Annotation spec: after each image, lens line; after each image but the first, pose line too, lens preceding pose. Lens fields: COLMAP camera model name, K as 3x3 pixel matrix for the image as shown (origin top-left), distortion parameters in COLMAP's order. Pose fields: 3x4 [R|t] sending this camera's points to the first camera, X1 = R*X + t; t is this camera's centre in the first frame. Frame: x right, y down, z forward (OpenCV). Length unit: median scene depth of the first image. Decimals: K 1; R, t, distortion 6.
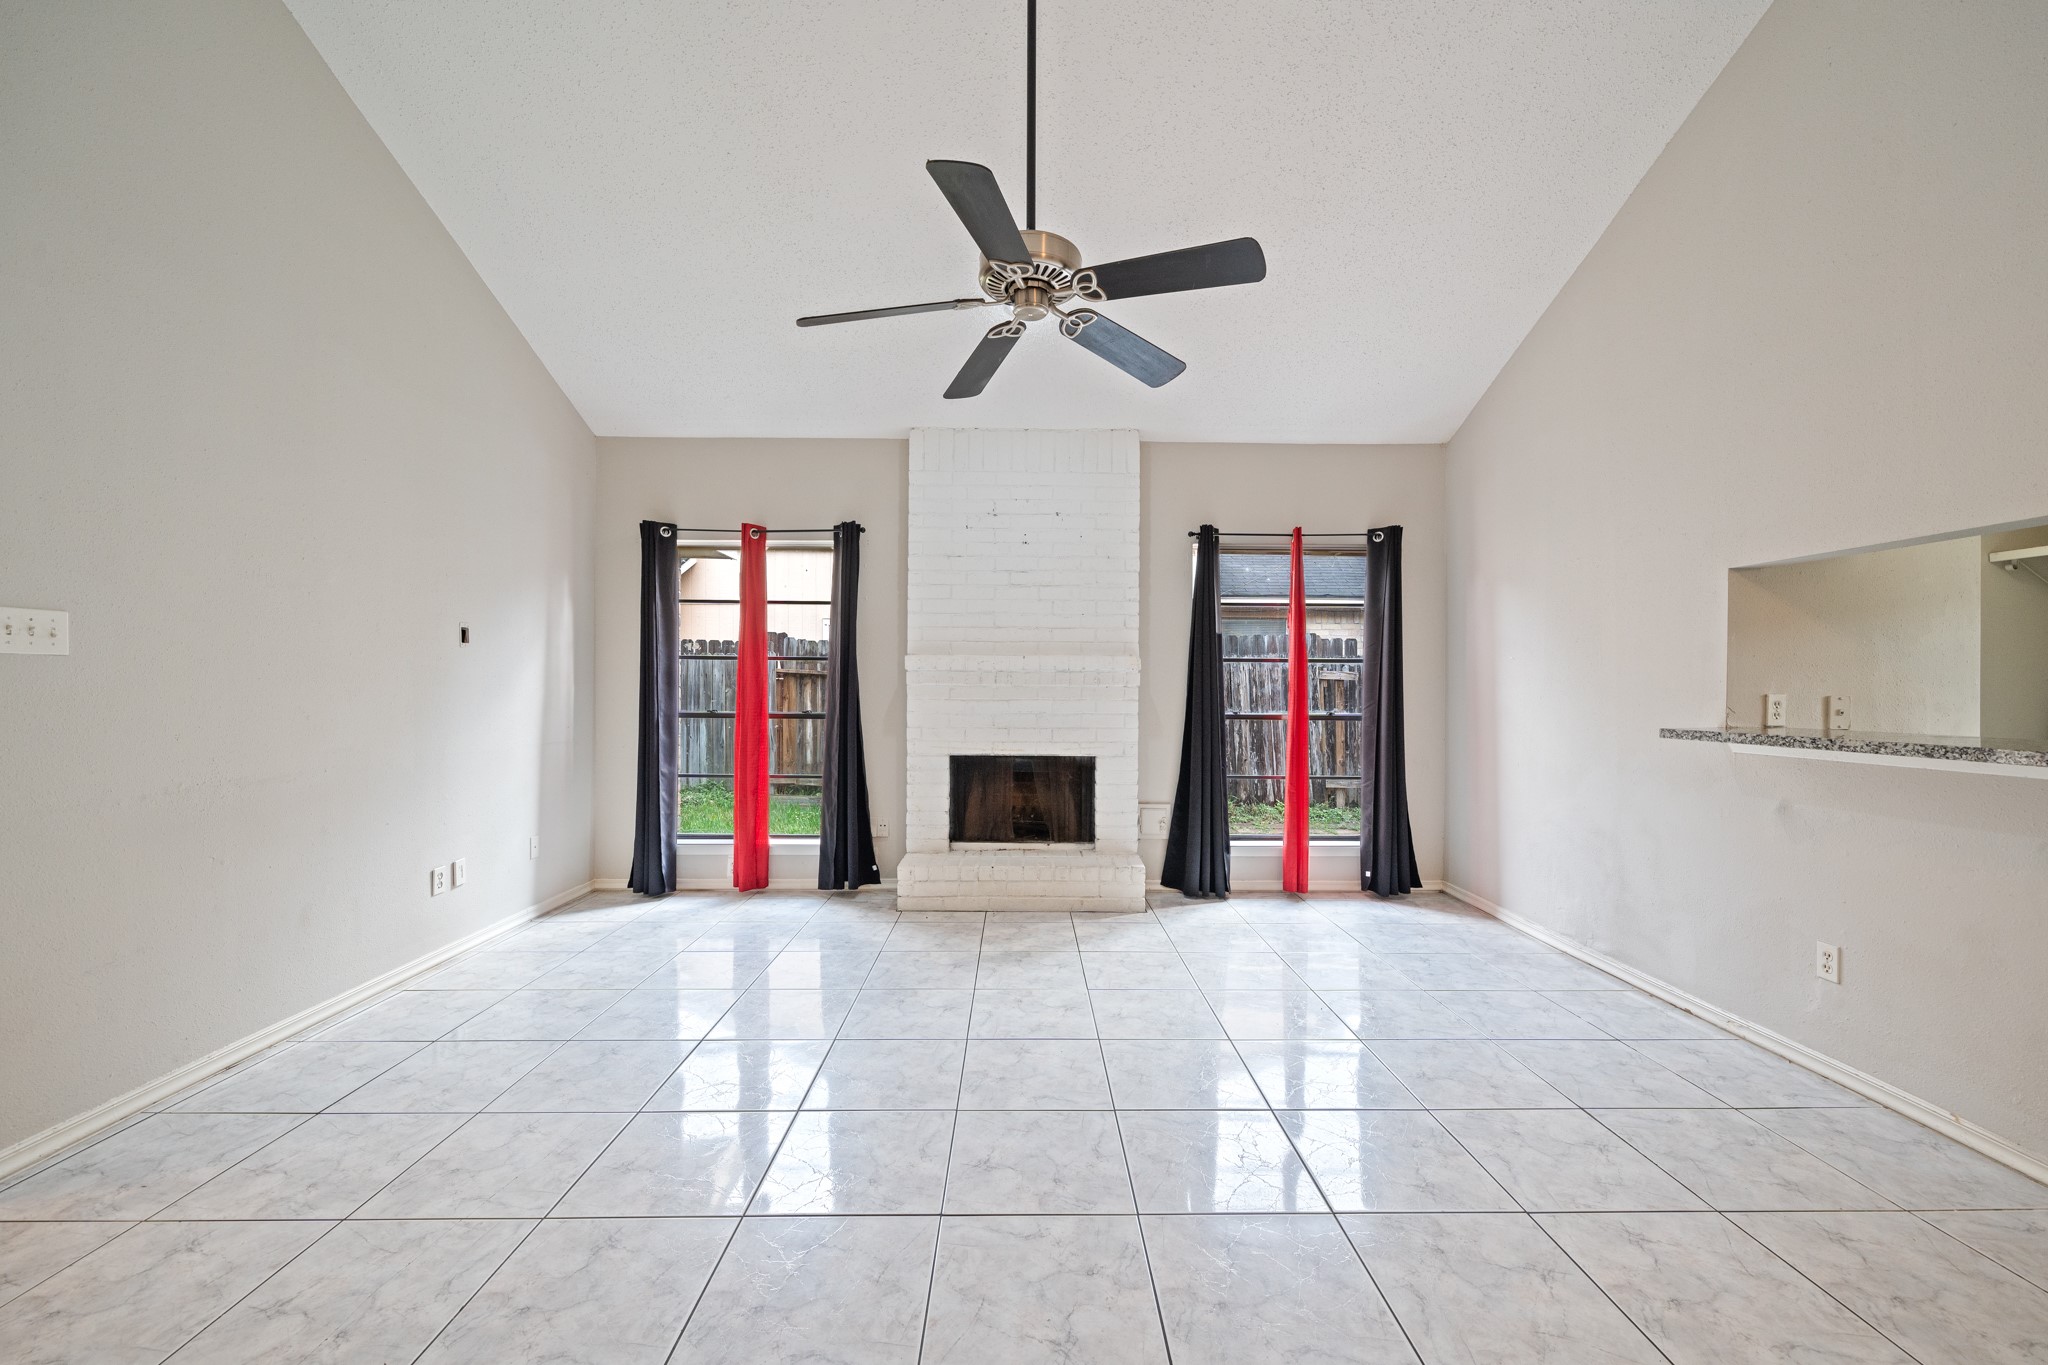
lens RADIAL K [[800.5, 0, 1034.5], [0, 800.5, 684.3], [0, 0, 1]] dist [-0.001349, -0.000147]
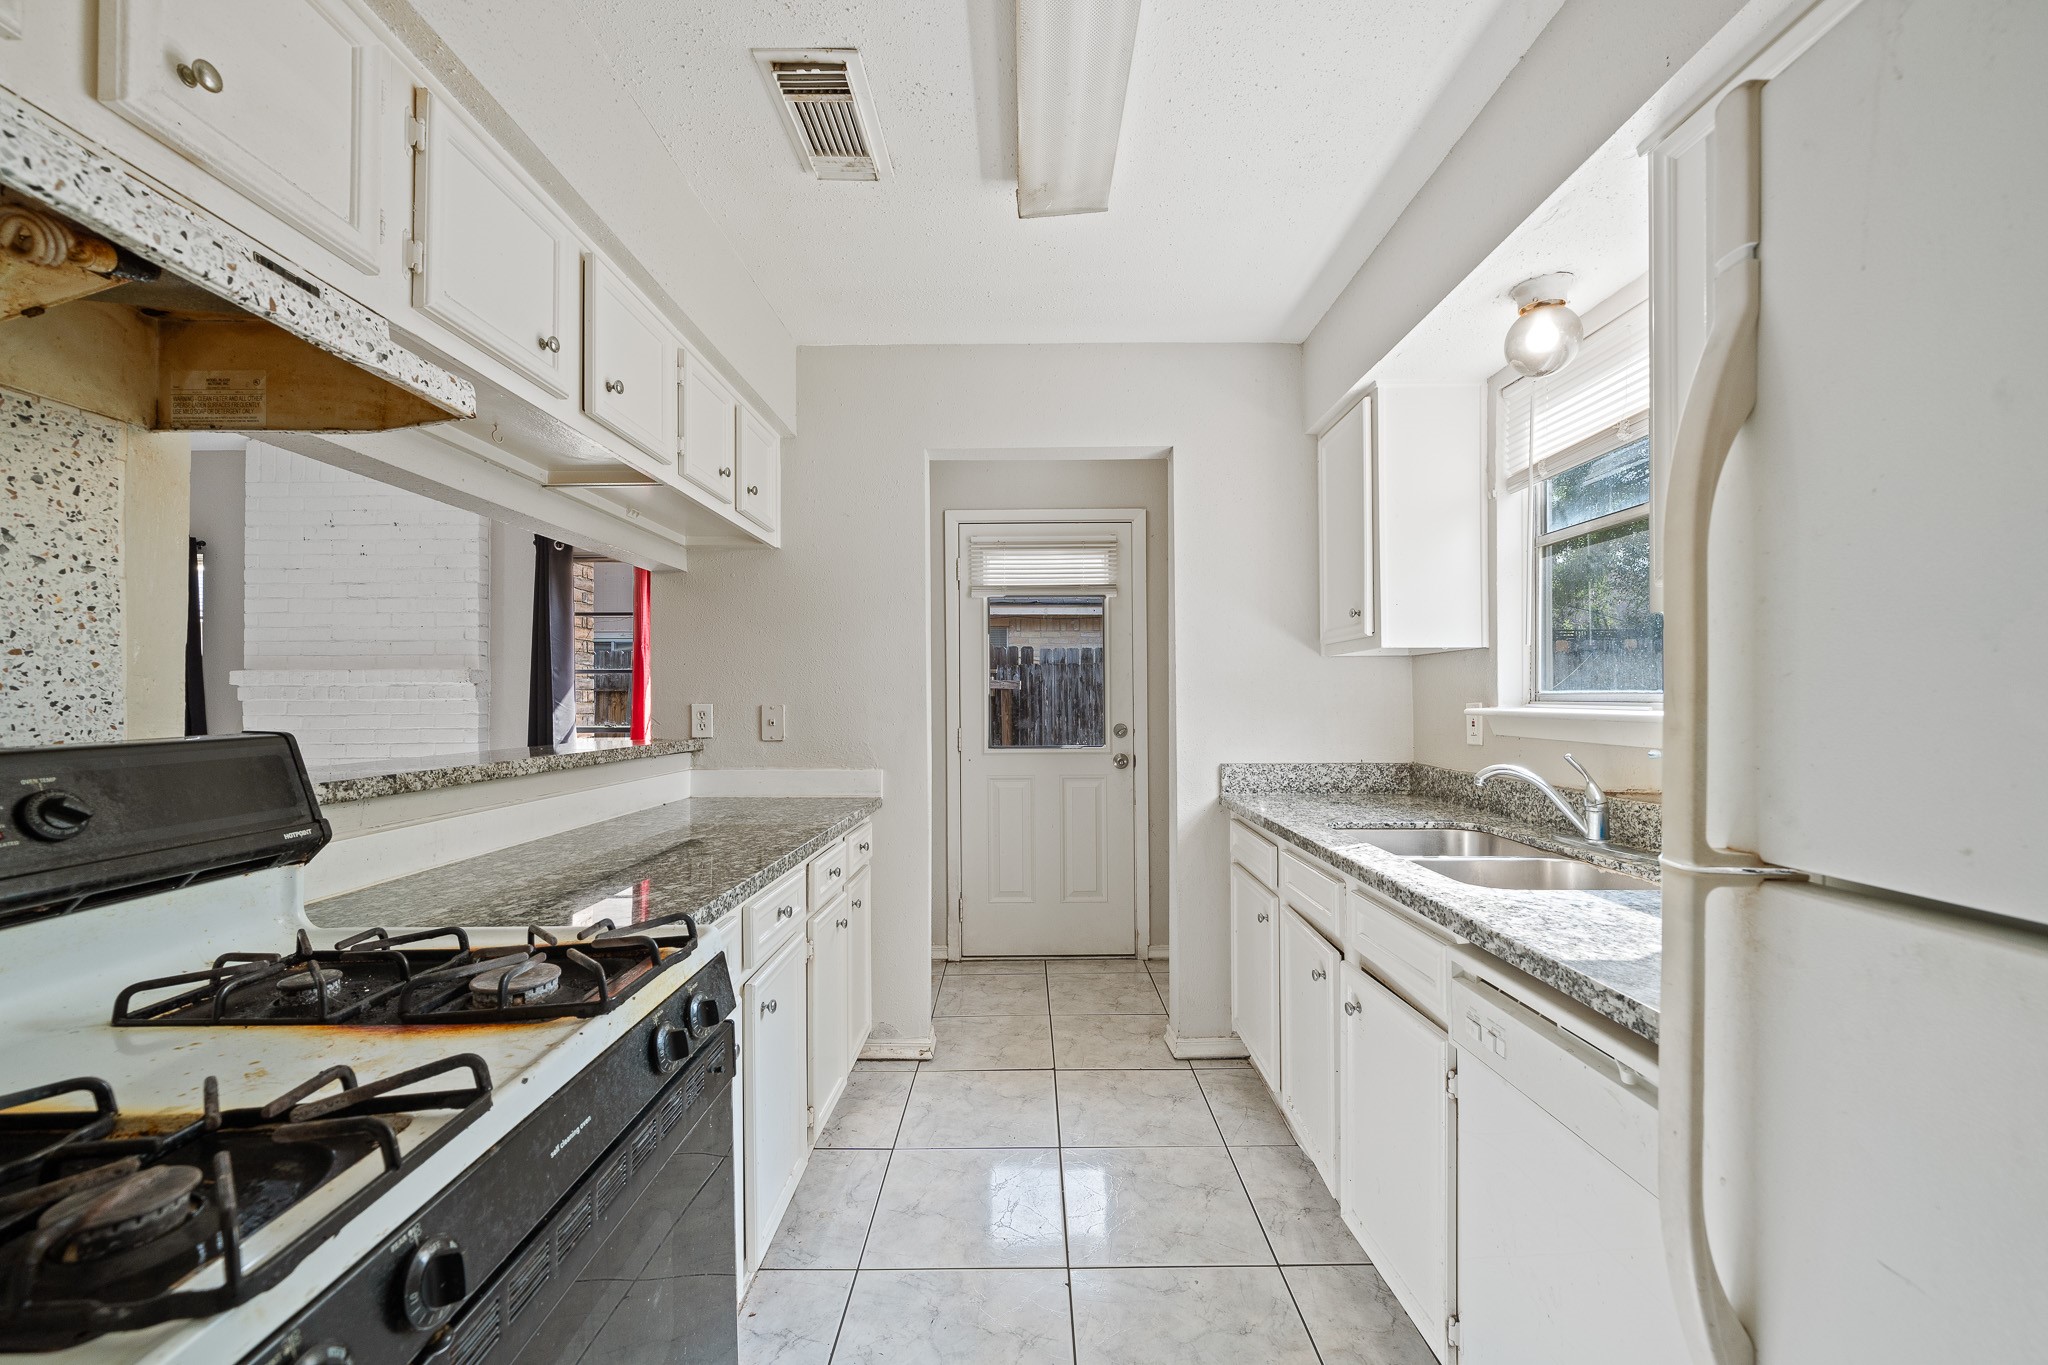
lens RADIAL K [[800.5, 0, 1021.2], [0, 800.5, 693.0], [0, 0, 1]] dist [-0.001349, -0.000147]
pose [[0.999578, -0.011152, -0.026805, 0.817935], [0.011067, 0.999933, -0.003312, 0.004699], [0.026840, 0.003014, 0.999635, 0.046769]]
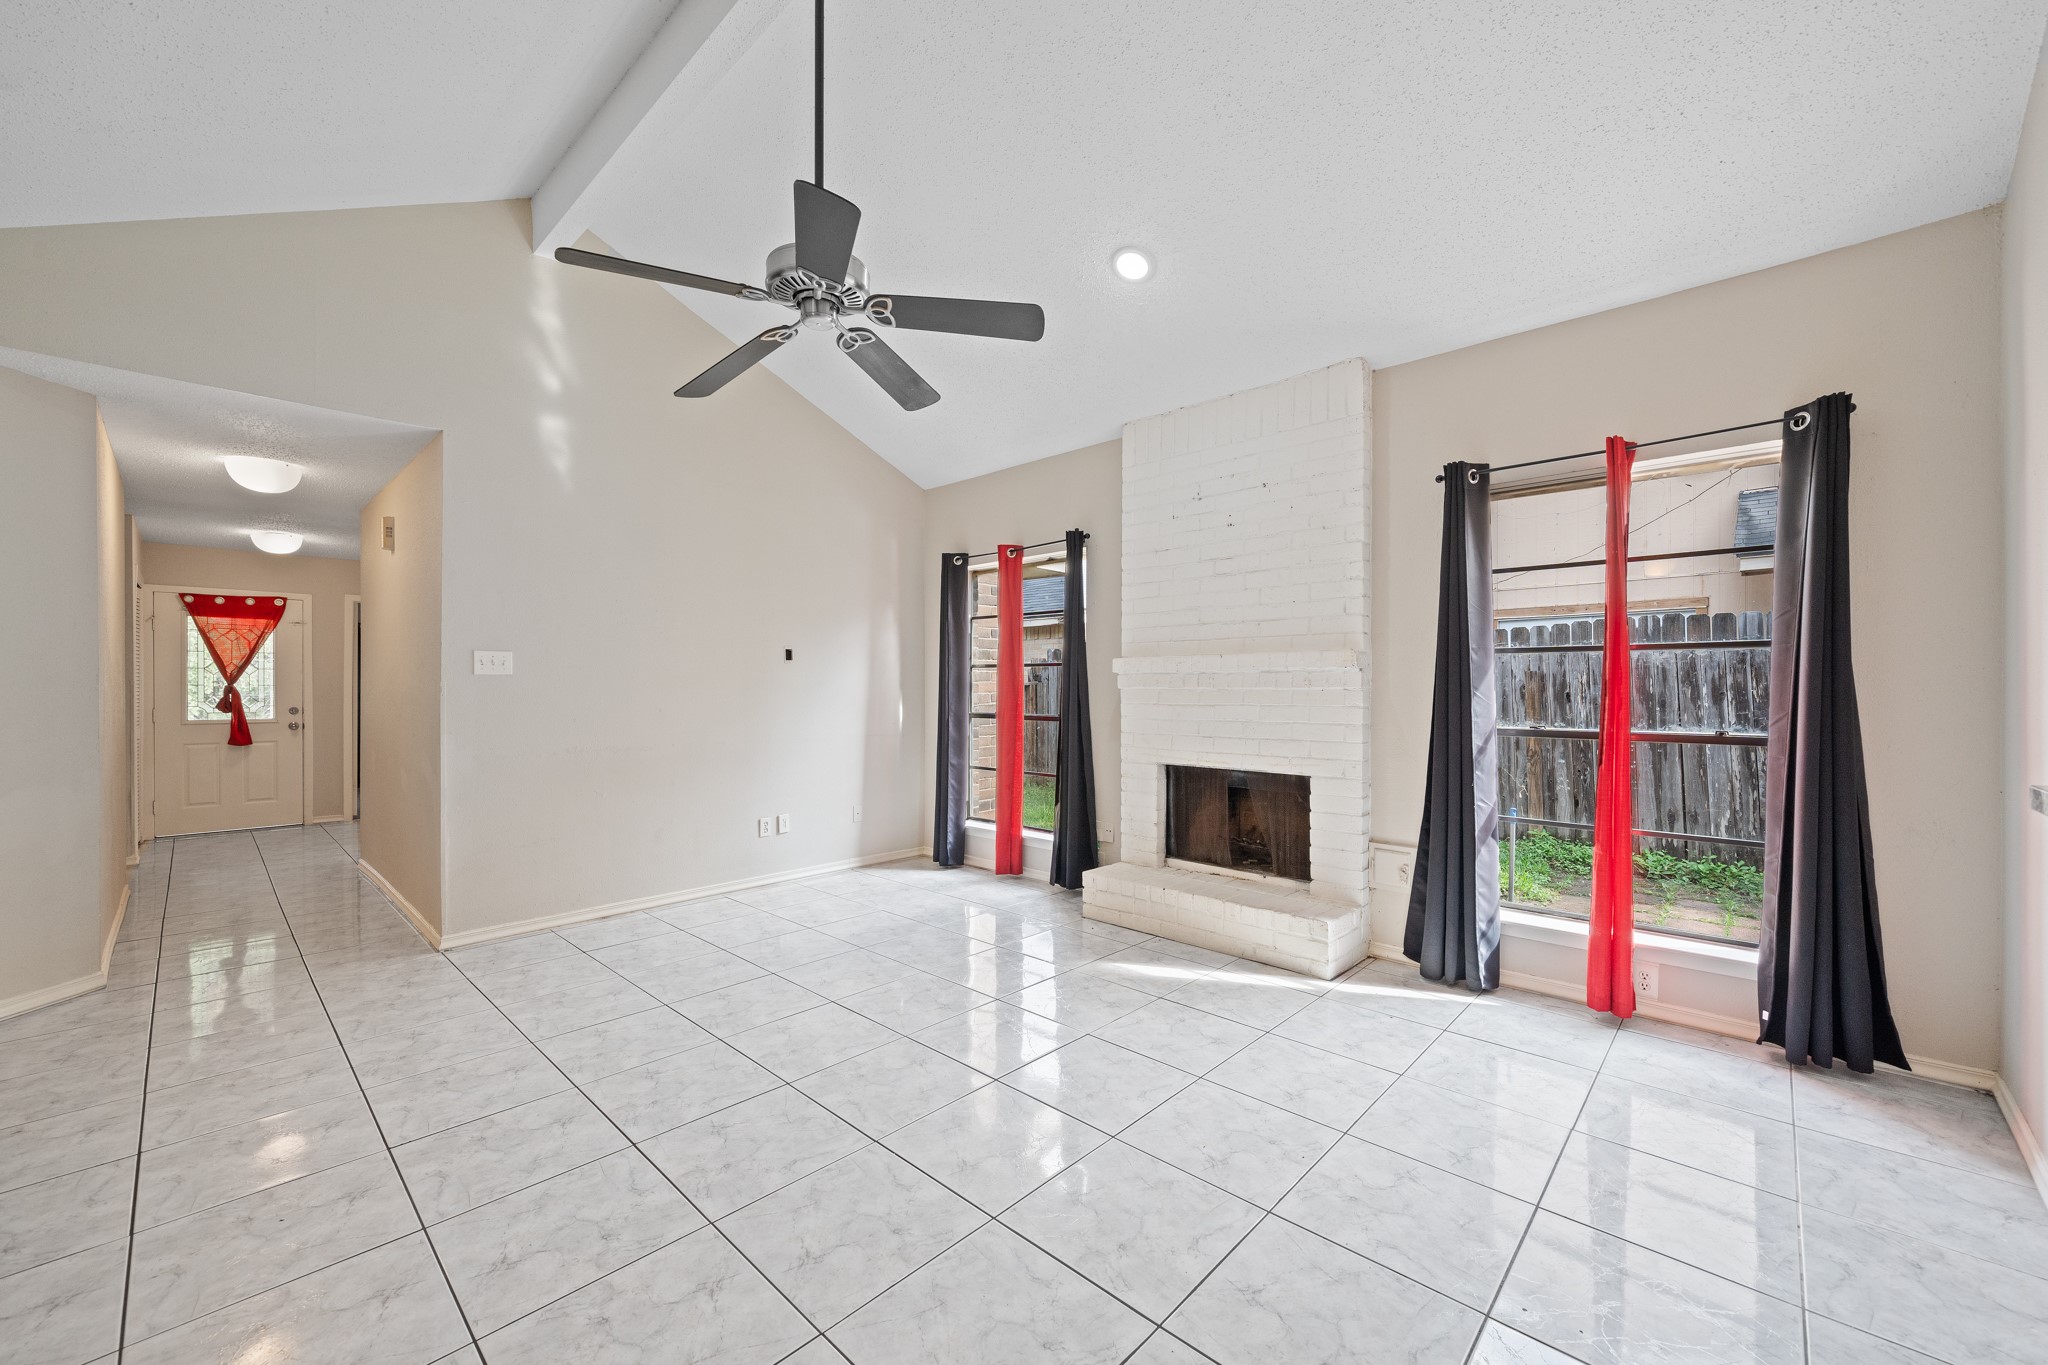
lens RADIAL K [[800.5, 0, 1030.5], [0, 800.5, 690.8], [0, 0, 1]] dist [-0.001349, -0.000147]
pose [[0.718565, -0.003273, -0.695452, 0.437768], [0.004316, 0.999991, -0.000248, 0.002723], [0.695446, -0.002823, 0.718573, 0.223321]]
